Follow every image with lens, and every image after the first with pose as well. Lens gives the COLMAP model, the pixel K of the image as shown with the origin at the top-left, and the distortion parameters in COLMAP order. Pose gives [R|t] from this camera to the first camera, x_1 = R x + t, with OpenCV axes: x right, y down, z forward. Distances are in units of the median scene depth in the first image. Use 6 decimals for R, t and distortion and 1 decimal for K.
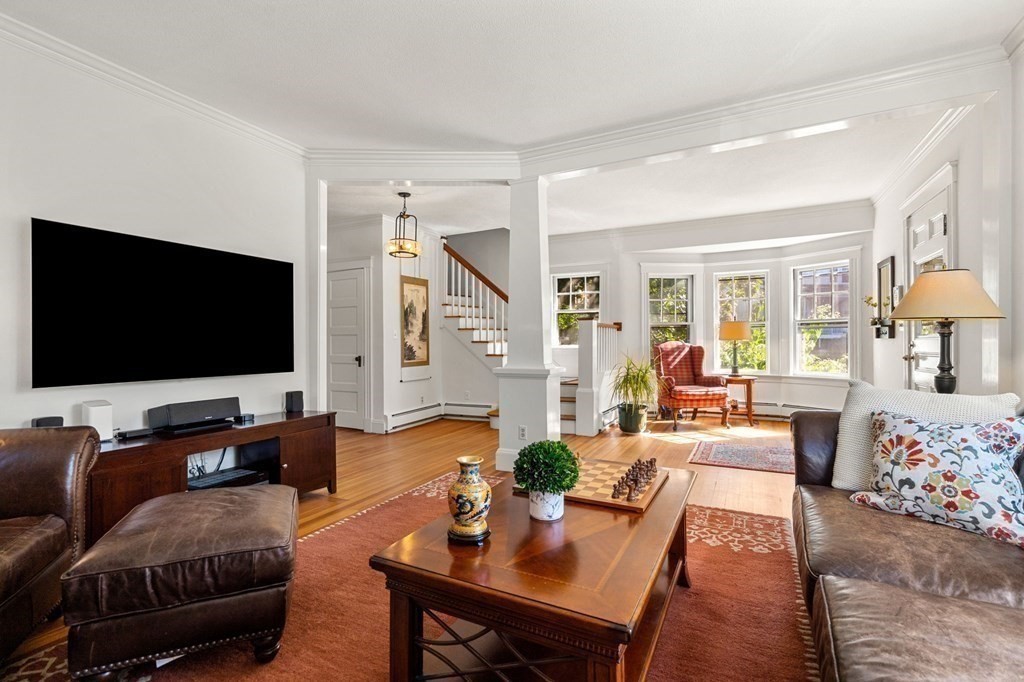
lens RADIAL K [[468.5, 0, 514.4], [0, 468.5, 341.6], [0, 0, 1]] dist [-0.004826, -0.000613]
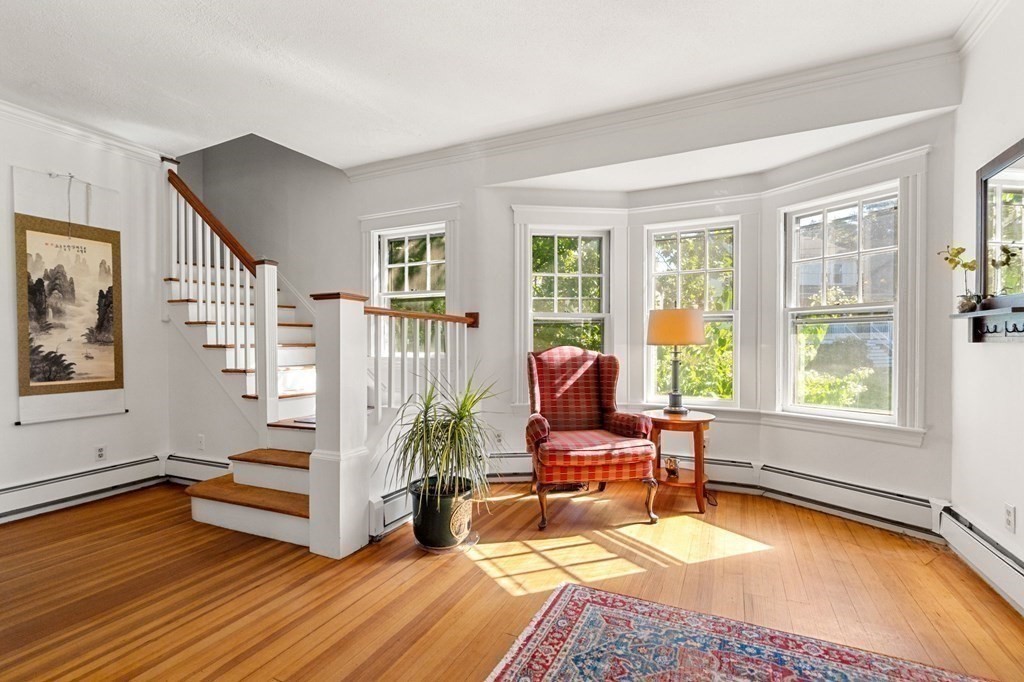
lens RADIAL K [[468.5, 0, 514.1], [0, 468.5, 353.0], [0, 0, 1]] dist [-0.004826, -0.000613]
pose [[0.999698, 0.003971, 0.024261, 0.308872], [-0.004300, 0.999899, 0.013529, -0.000846], [-0.024205, -0.013629, 0.999614, 0.528602]]
